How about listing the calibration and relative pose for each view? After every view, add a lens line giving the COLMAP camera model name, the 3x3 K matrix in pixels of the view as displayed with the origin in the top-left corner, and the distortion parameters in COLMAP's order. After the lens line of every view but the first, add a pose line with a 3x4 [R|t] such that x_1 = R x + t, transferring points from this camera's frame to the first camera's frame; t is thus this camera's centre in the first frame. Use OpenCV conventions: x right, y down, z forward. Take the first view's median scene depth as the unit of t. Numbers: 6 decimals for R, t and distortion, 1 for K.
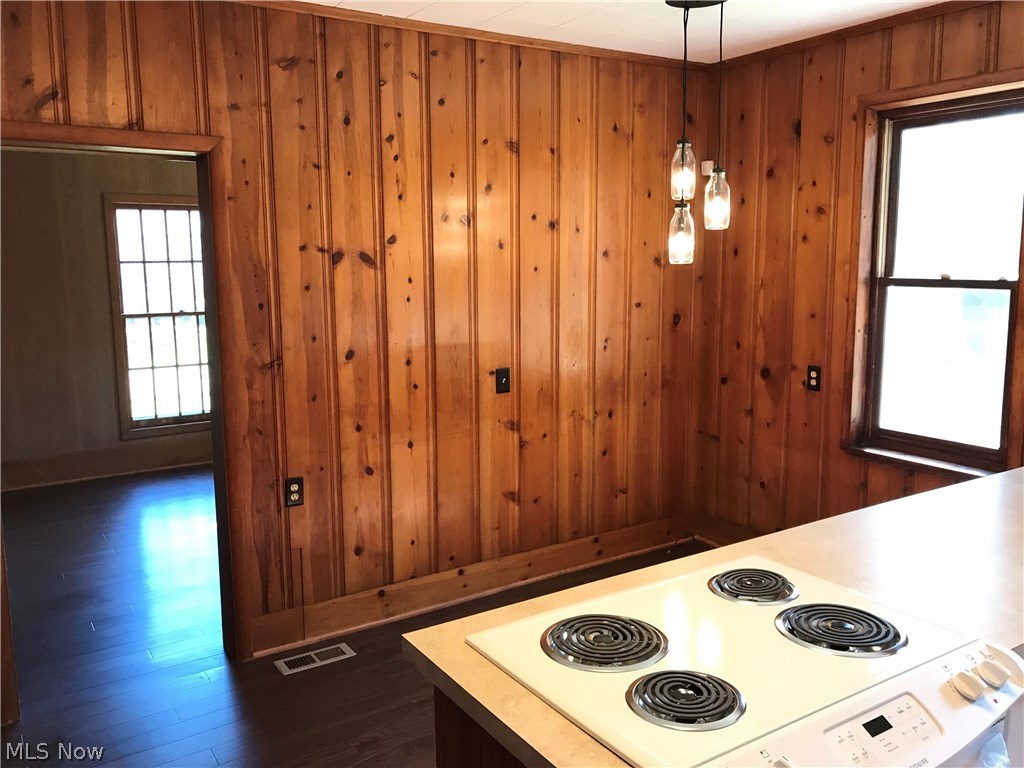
lens RADIAL K [[848.9, 0, 512.2], [0, 848.9, 382.2], [0, 0, 1]] dist [0.028748, -0.022648]
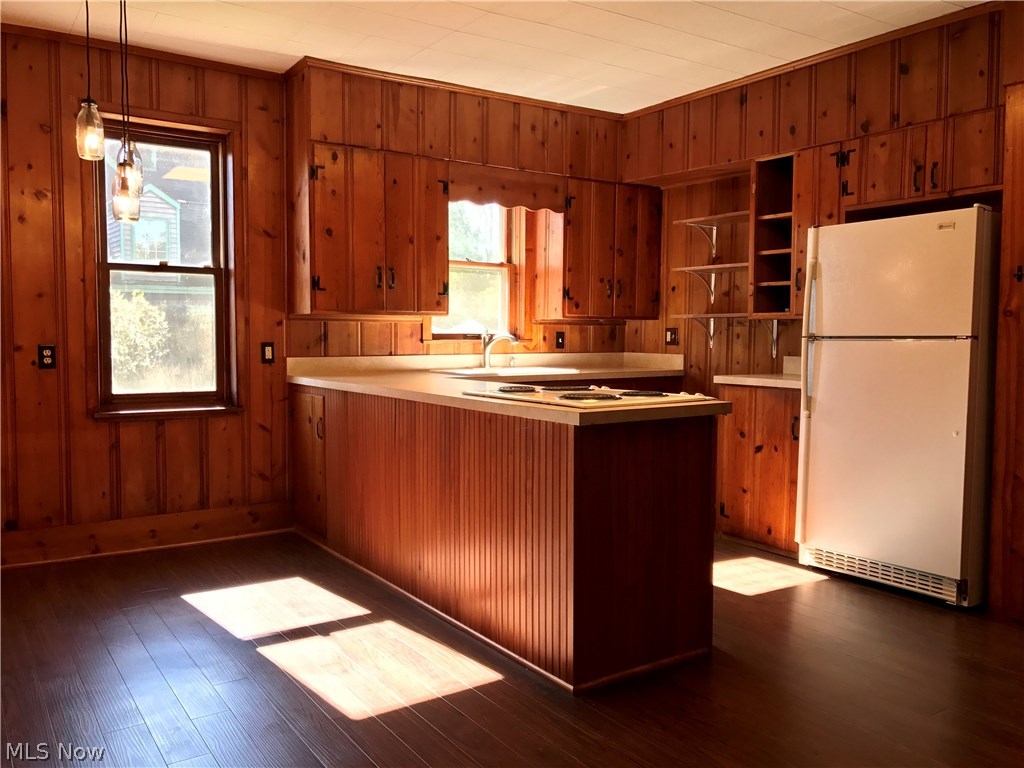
lens RADIAL K [[848.9, 0, 512.0], [0, 848.9, 382.0], [0, 0, 1]] dist [0.028748, -0.022648]
pose [[-0.019719, -0.063876, 0.997763, -0.698410], [0.132069, 0.989046, 0.065928, 0.032375], [-0.991044, 0.133074, -0.011067, 0.469793]]
